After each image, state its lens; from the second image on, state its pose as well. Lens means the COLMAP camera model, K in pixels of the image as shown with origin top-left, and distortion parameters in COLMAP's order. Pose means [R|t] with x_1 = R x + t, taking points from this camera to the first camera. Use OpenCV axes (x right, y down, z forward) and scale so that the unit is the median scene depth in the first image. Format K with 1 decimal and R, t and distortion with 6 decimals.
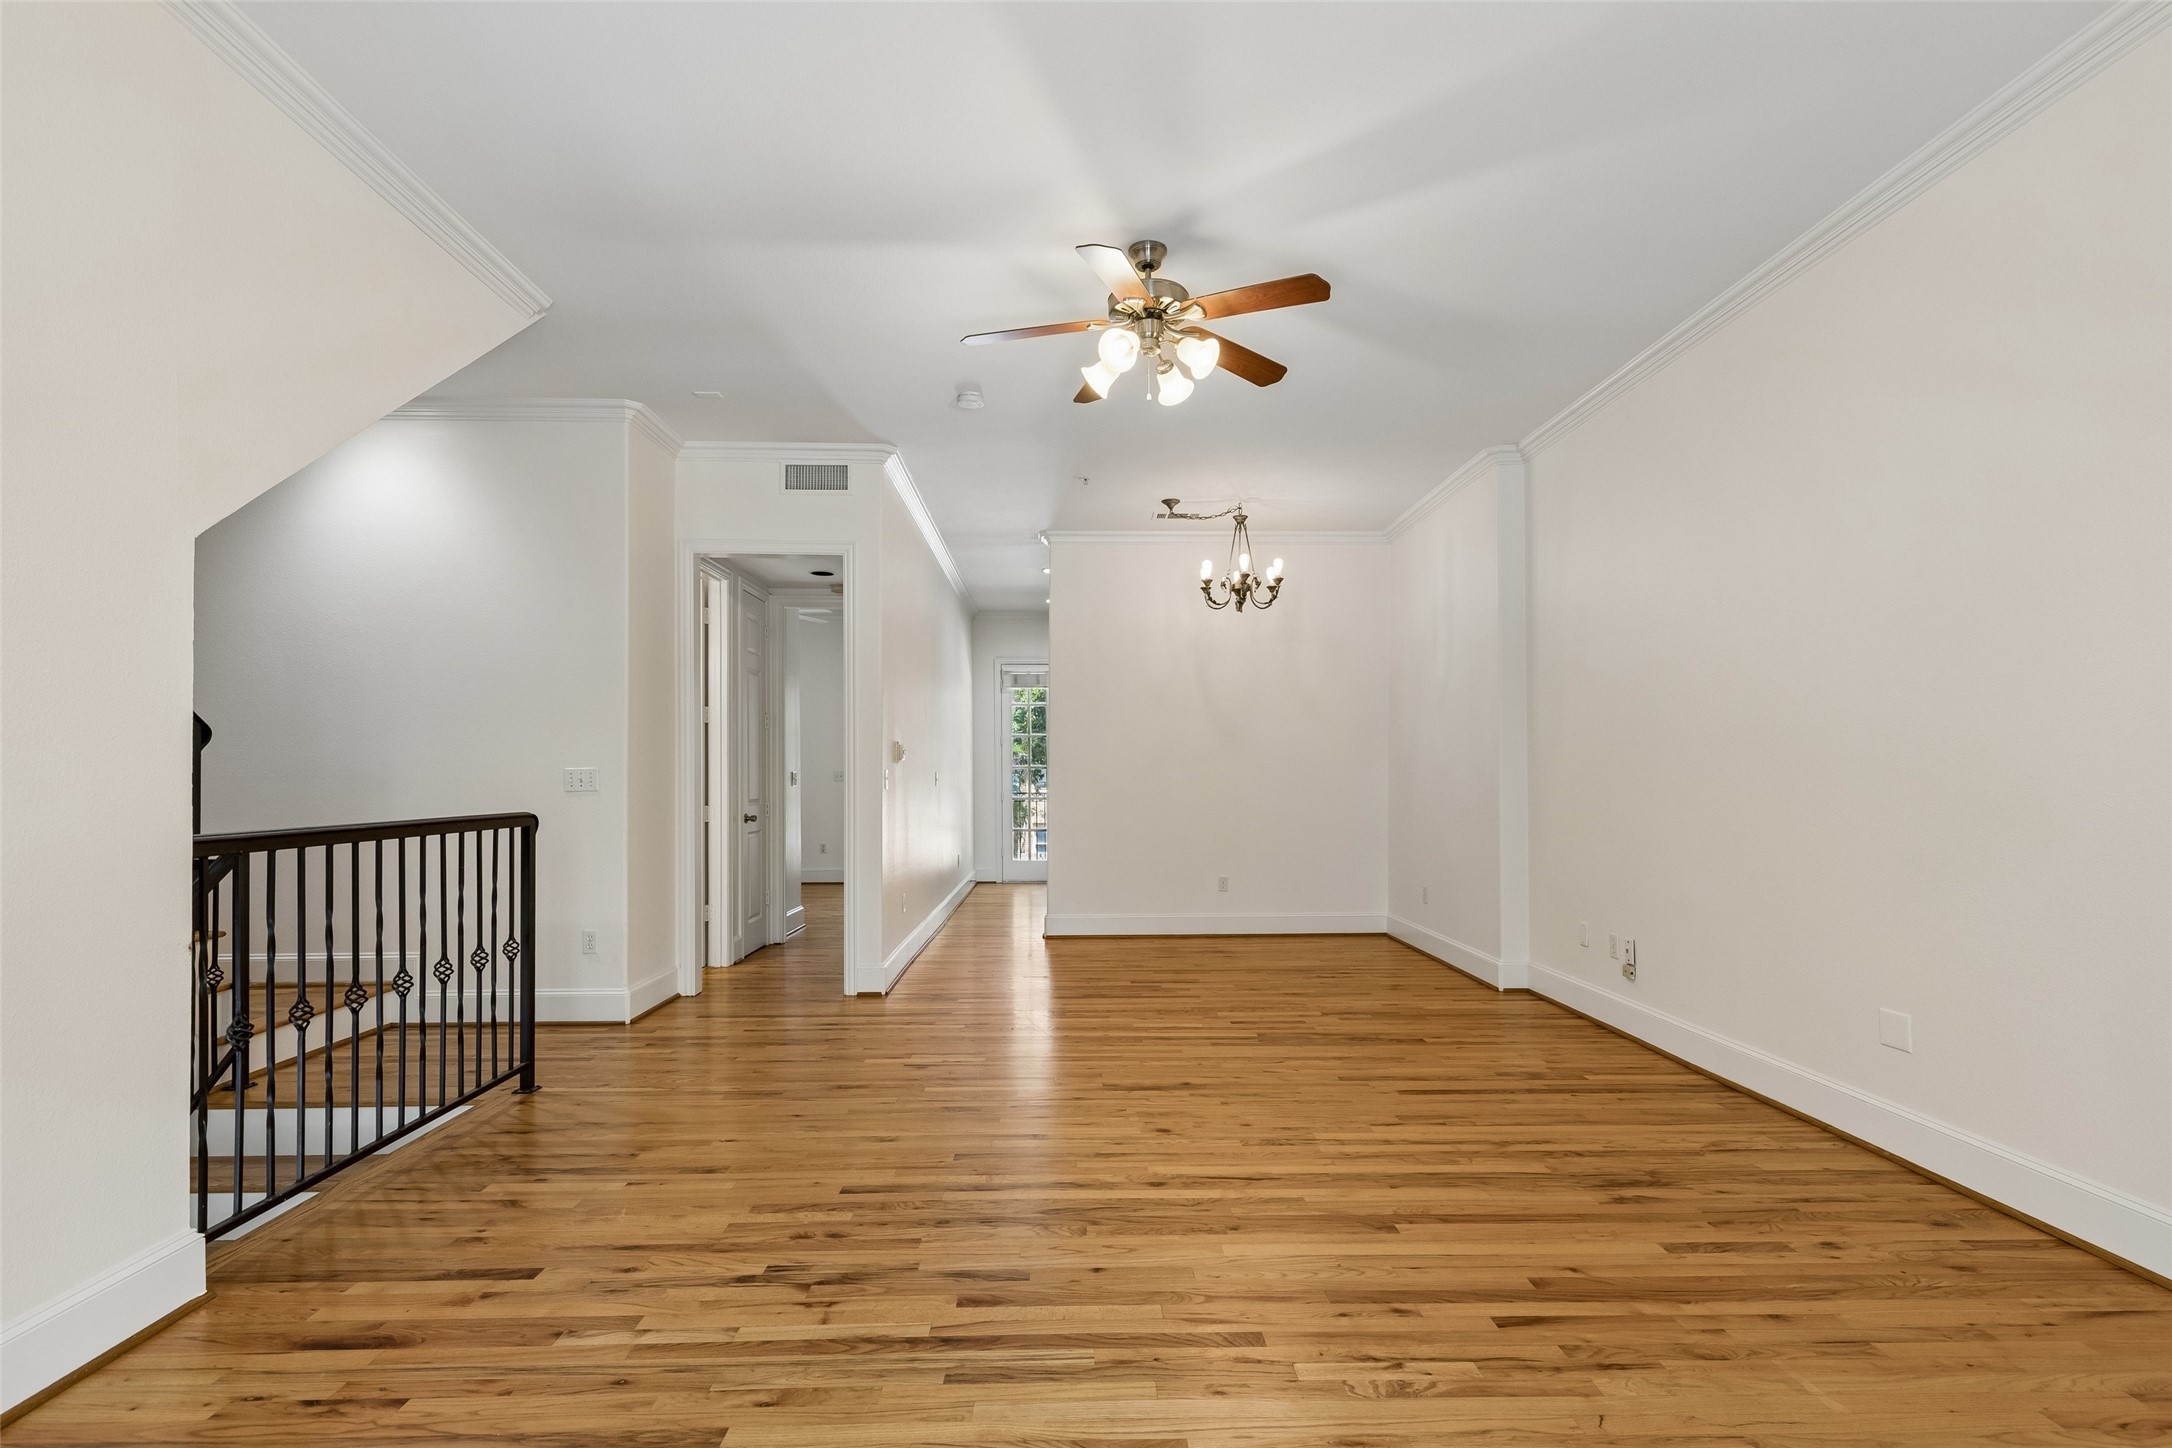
lens RADIAL K [[994.0, 0, 1095.0], [0, 994.0, 776.1], [0, 0, 1]] dist [0.002684, -0.000356]
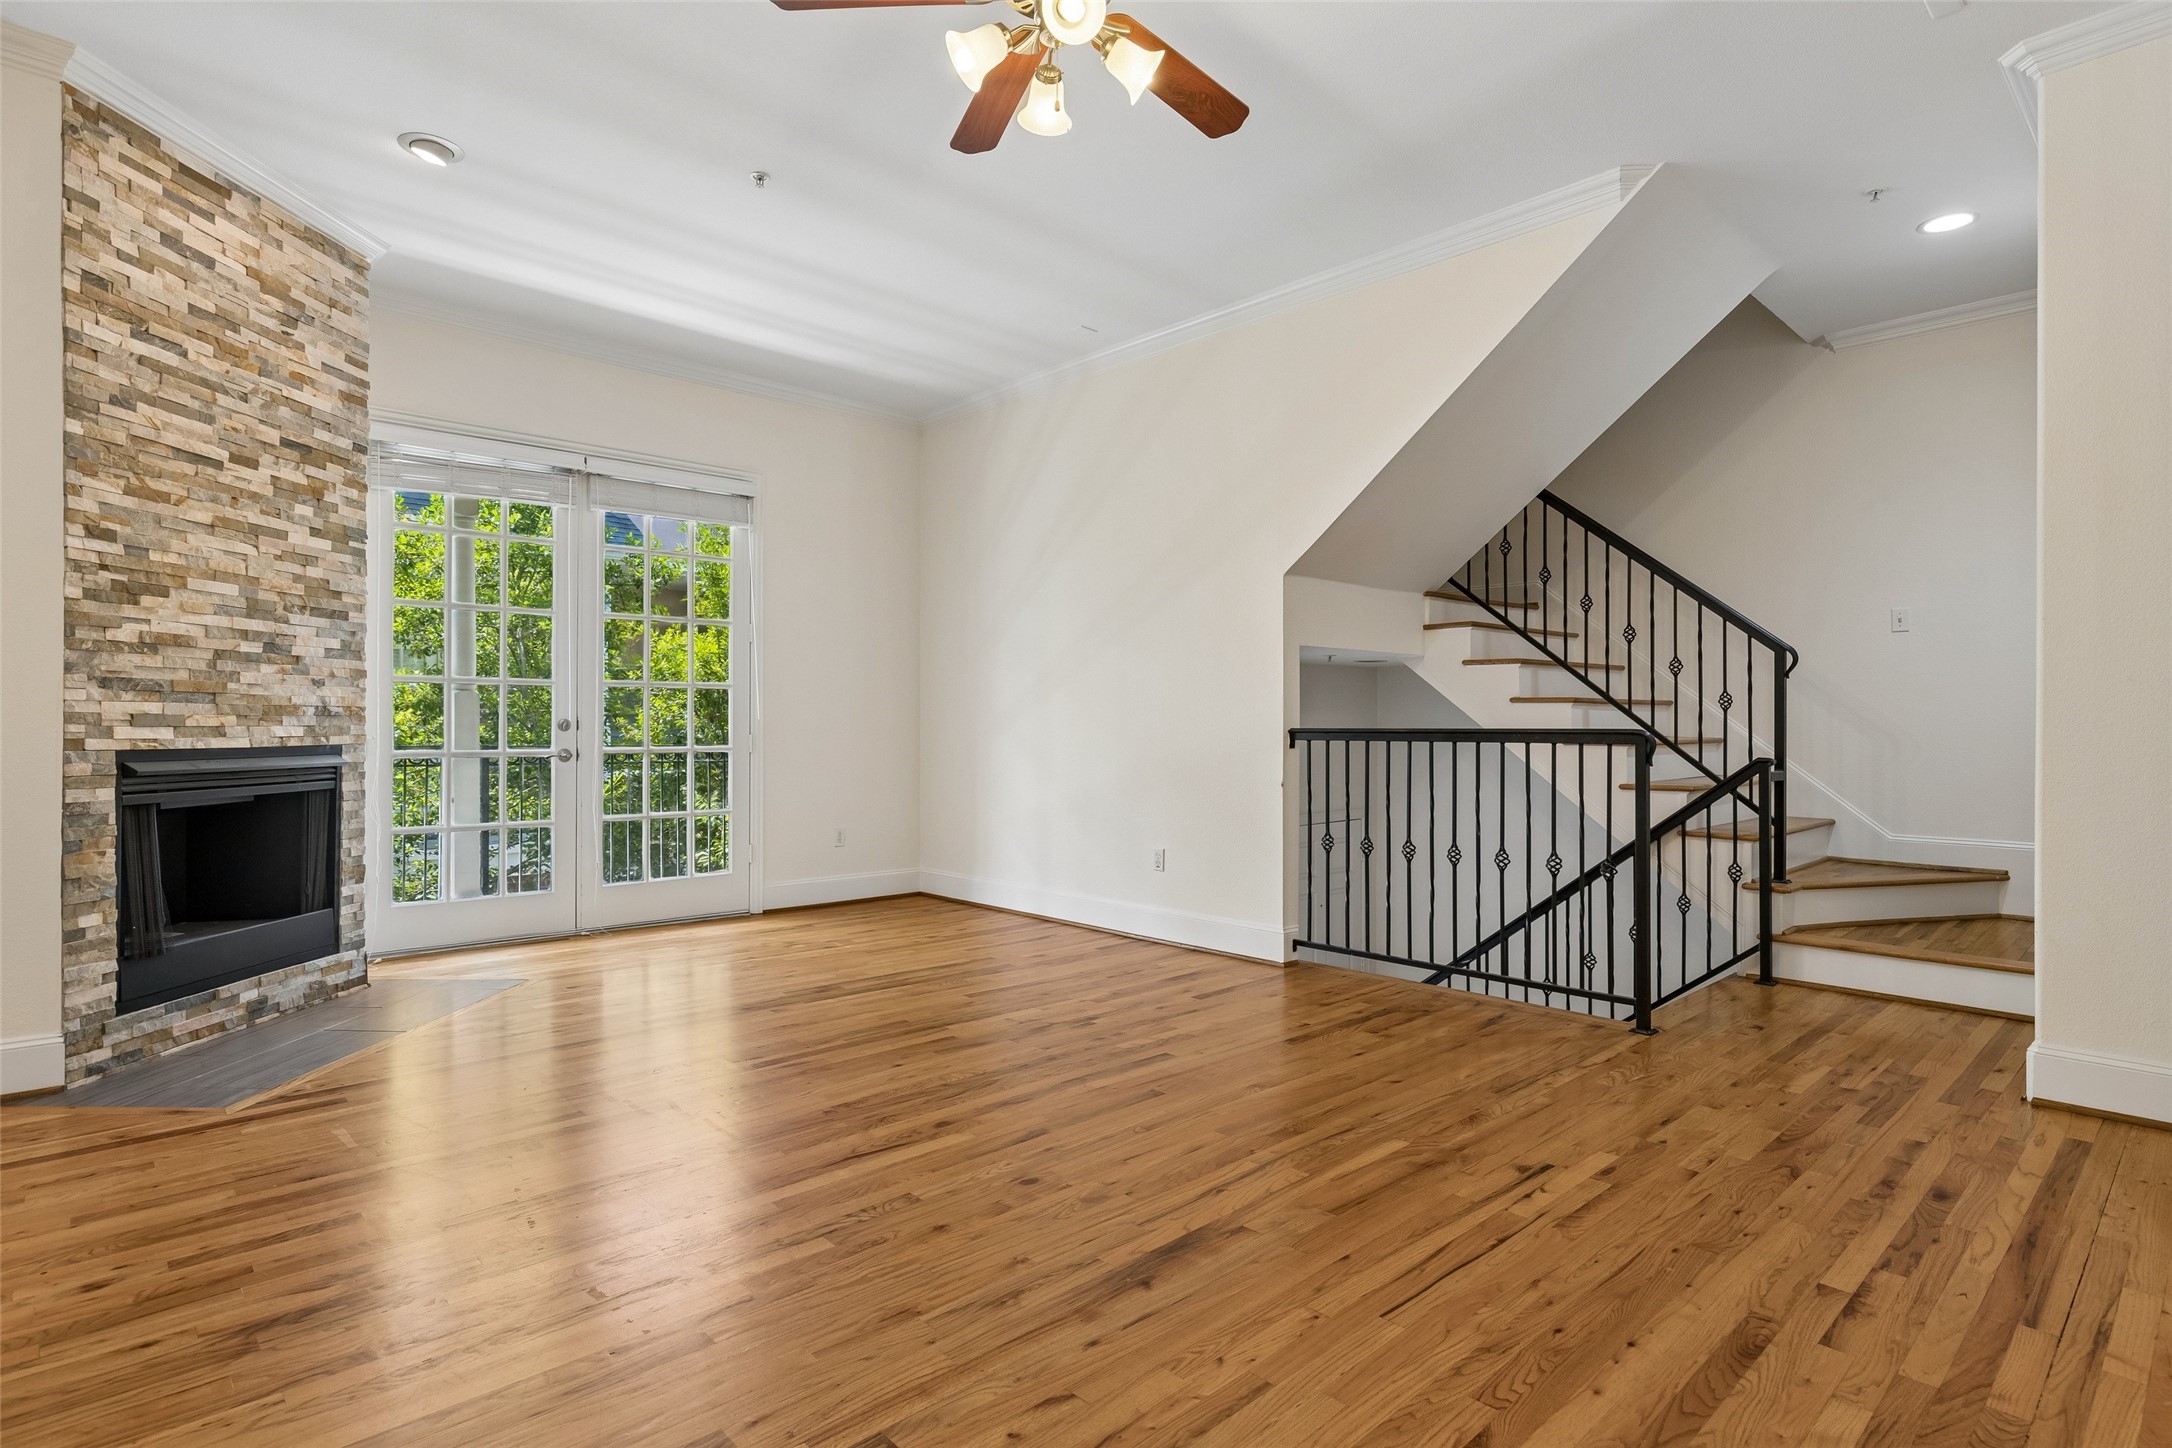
lens RADIAL K [[1078.2, 0, 1084.2], [0, 1078.2, 724.1], [0, 0, 1]] dist [0.002718, 0.000416]
pose [[-0.752194, -0.000022, -0.658942, 0.654725], [0.002470, 0.999993, -0.002853, 0.044604], [0.658938, -0.003774, -0.752188, 1.936448]]
